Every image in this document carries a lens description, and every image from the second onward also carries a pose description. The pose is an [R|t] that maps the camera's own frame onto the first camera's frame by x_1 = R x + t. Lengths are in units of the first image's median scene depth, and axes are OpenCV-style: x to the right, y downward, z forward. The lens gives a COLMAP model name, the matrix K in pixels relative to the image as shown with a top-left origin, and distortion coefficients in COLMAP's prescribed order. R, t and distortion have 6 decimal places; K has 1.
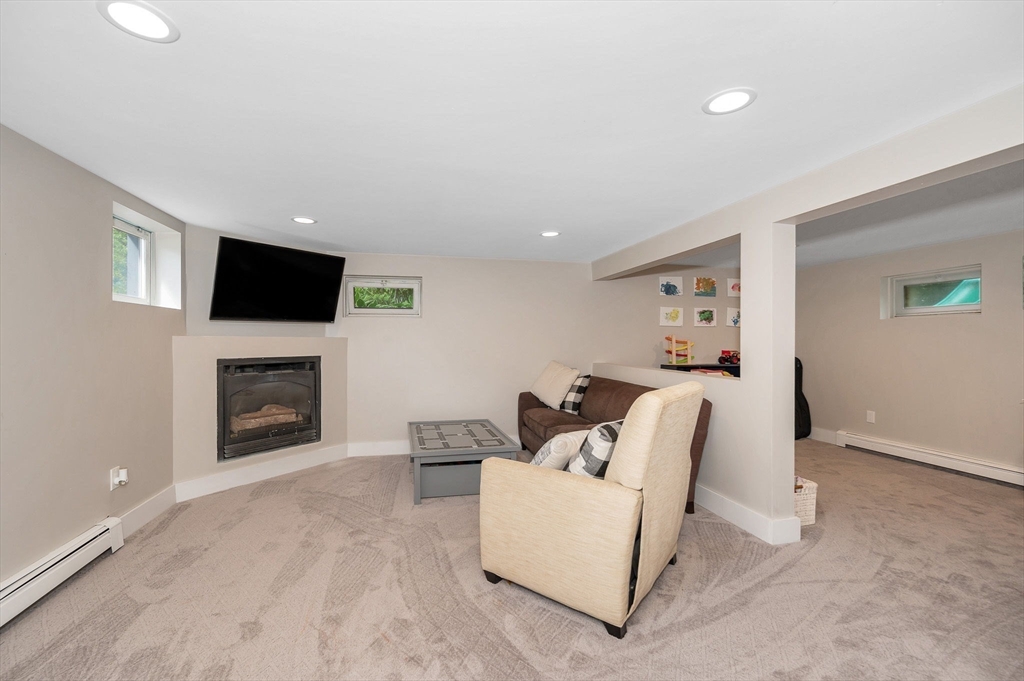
lens RADIAL K [[410.5, 0, 505.4], [0, 410.5, 341.8], [0, 0, 1]] dist [0.001223, 0.000008]
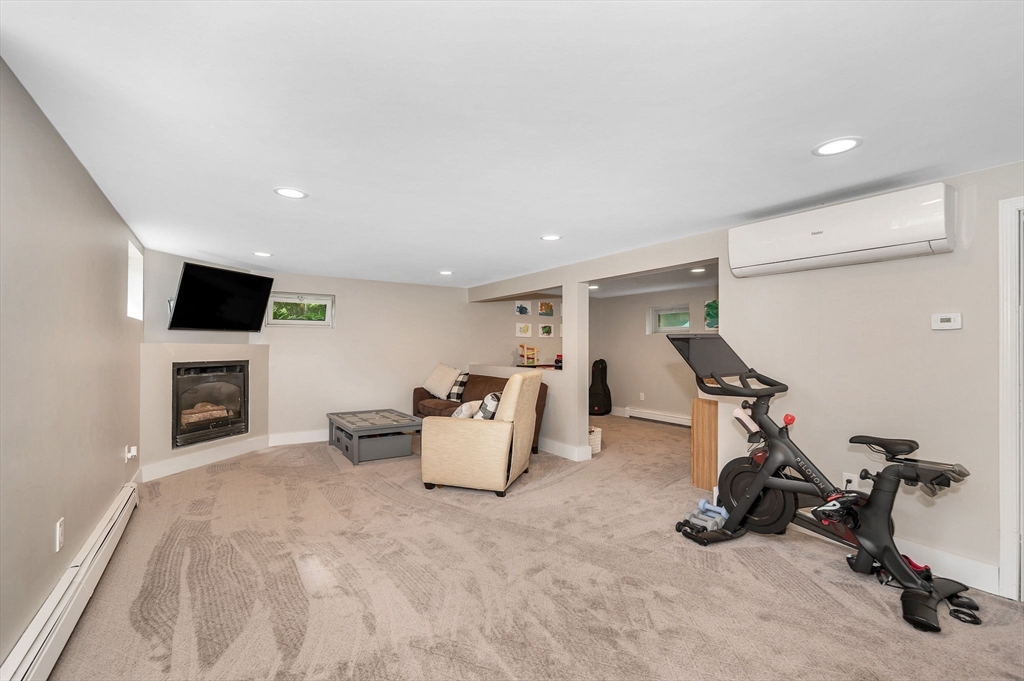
lens RADIAL K [[410.5, 0, 505.4], [0, 410.5, 341.8], [0, 0, 1]] dist [0.001223, 0.000008]
pose [[0.940775, 0.006684, 0.338965, -0.178302], [-0.001127, 0.999862, -0.016589, 0.000280], [-0.339029, 0.015224, 0.940653, -0.406914]]
